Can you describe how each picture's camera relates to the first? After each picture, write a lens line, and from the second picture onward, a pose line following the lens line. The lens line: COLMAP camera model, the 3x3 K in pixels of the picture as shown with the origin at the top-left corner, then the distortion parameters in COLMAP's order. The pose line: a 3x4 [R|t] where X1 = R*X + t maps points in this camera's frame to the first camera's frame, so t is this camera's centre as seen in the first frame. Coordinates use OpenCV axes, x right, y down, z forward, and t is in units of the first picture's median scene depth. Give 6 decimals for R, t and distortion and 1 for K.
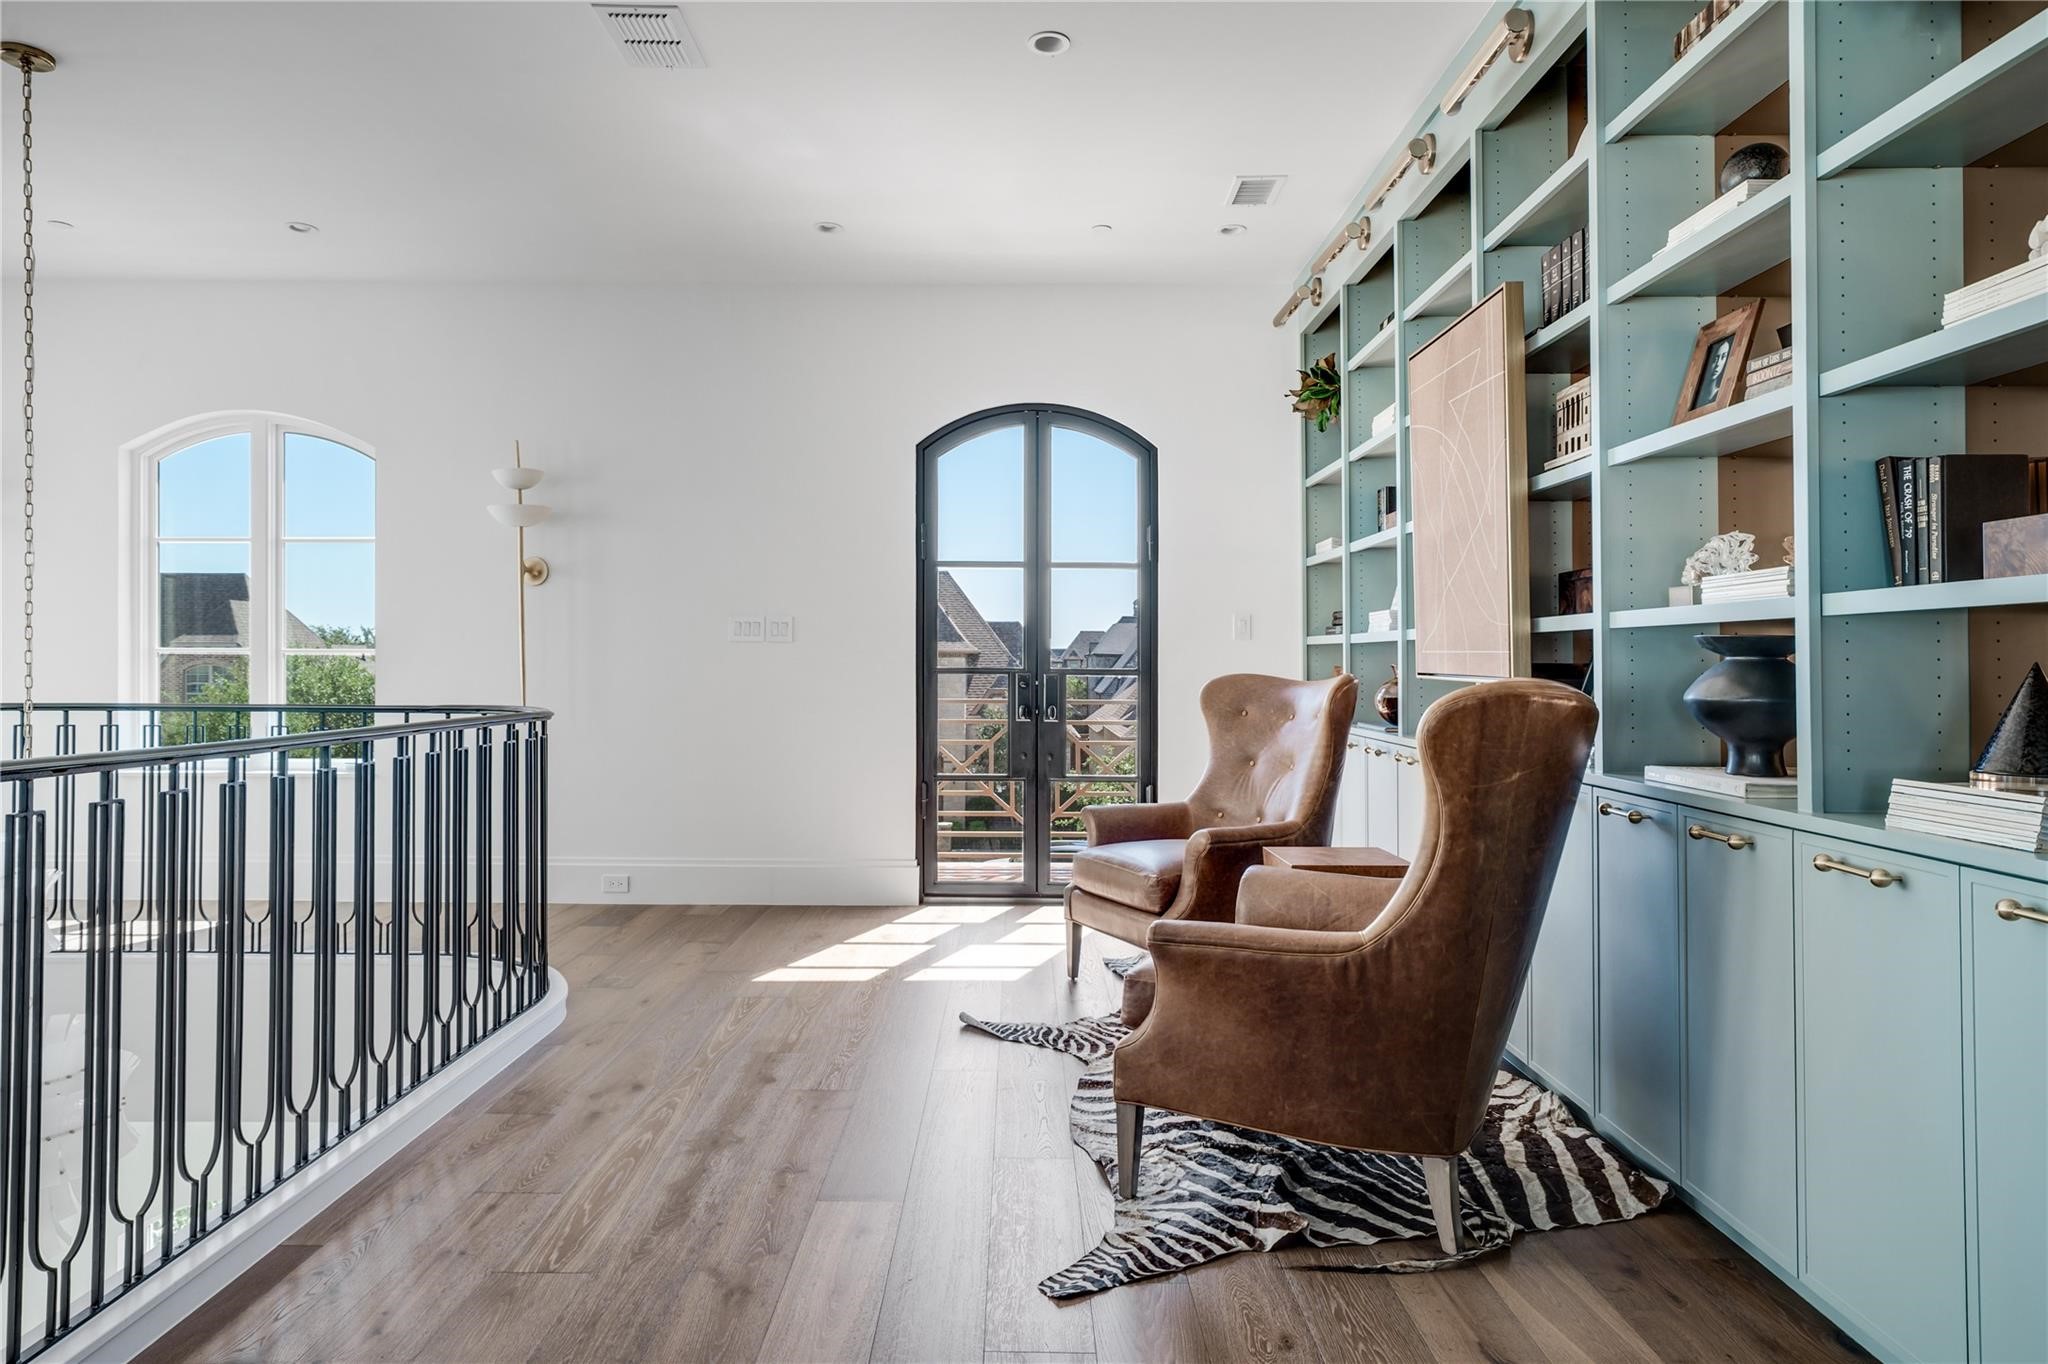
lens RADIAL K [[1239.6, 0, 1020.7], [0, 1239.6, 669.8], [0, 0, 1]] dist [0.001227, 0.000180]
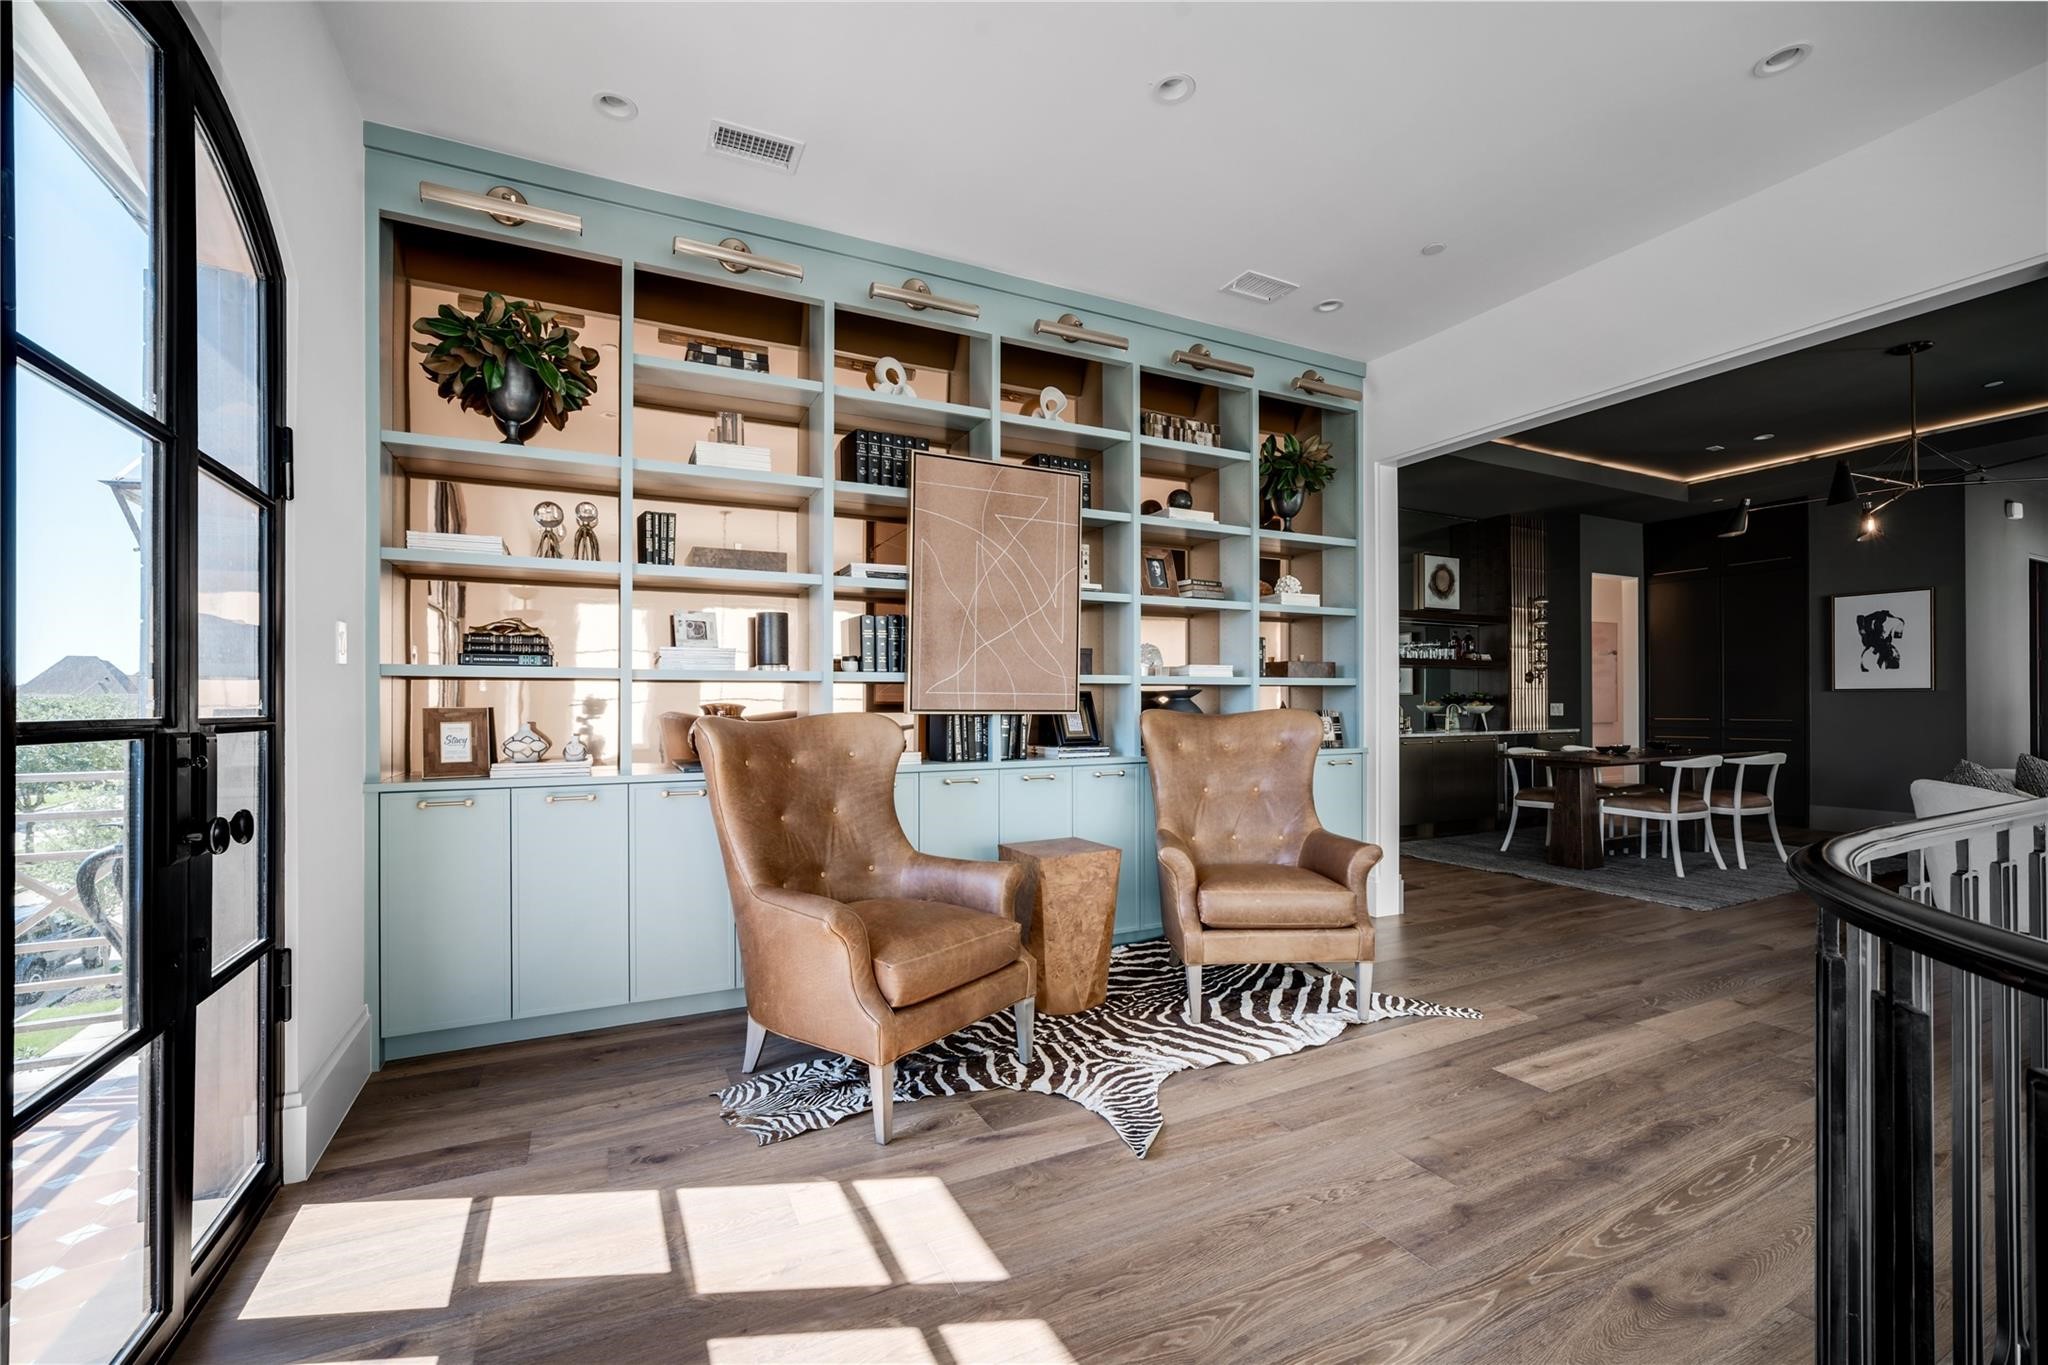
lens RADIAL K [[844.8, 0, 1011.7], [0, 844.8, 700.8], [0, 0, 1]] dist [-0.010897, -0.000096]
pose [[-0.450910, 0.004354, 0.892559, -0.630088], [0.004103, 0.999988, -0.002805, -0.010385], [-0.892560, 0.002397, -0.450922, 1.682508]]
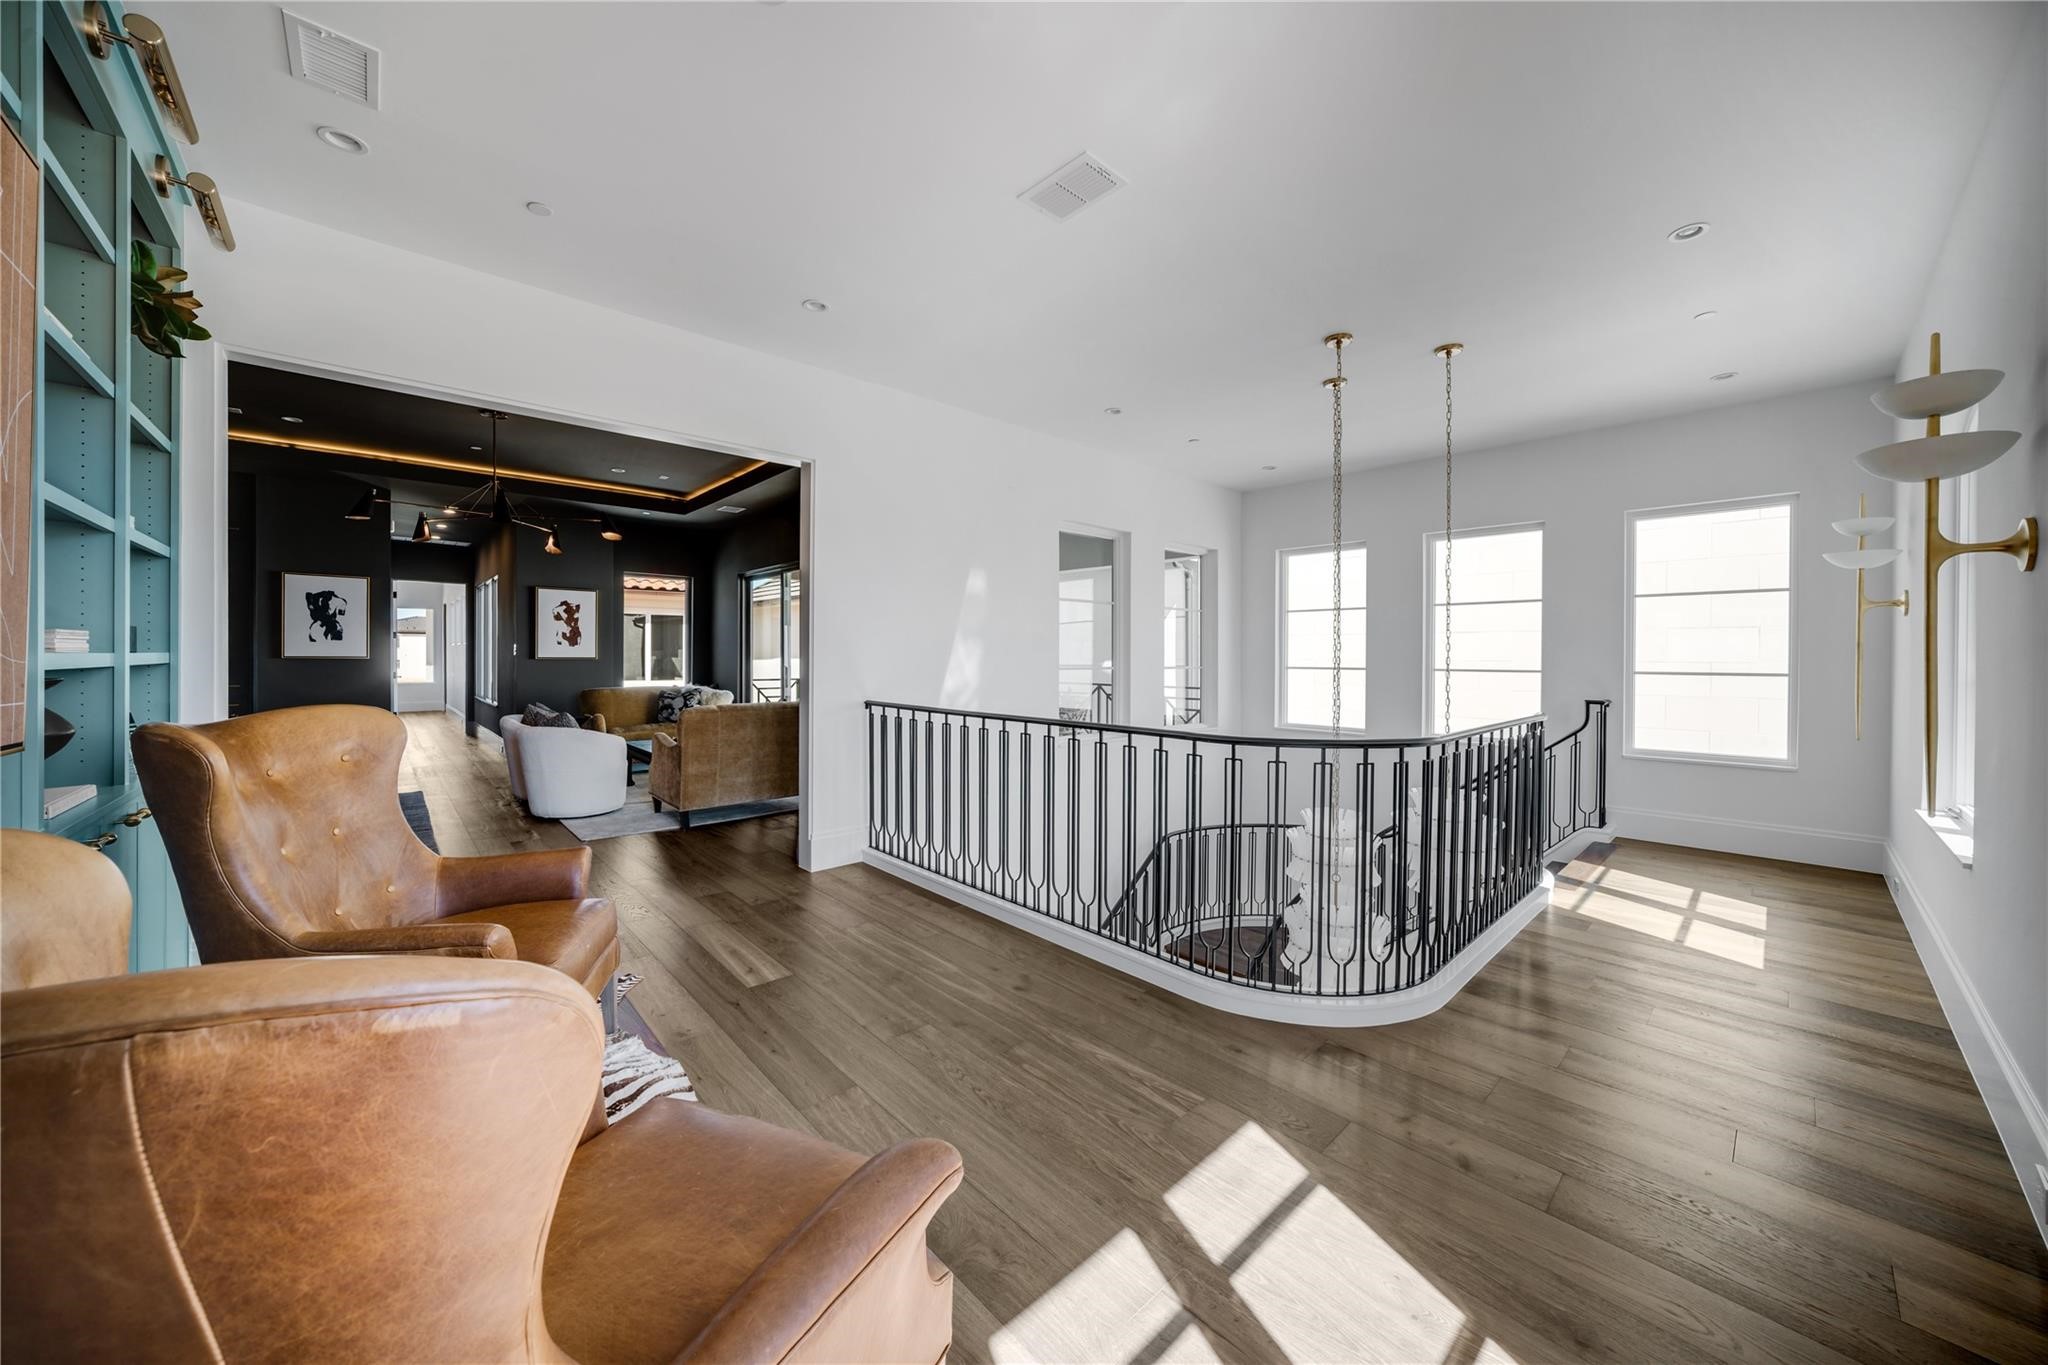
lens RADIAL K [[733.5, 0, 1025.5], [0, 733.5, 660.2], [0, 0, 1]] dist [-0.008682, 0.000007]
pose [[-0.747306, 0.005454, -0.664458, 0.269204], [-0.001253, 0.999953, 0.009618, -0.057781], [0.664479, 0.008020, -0.747264, 1.778699]]
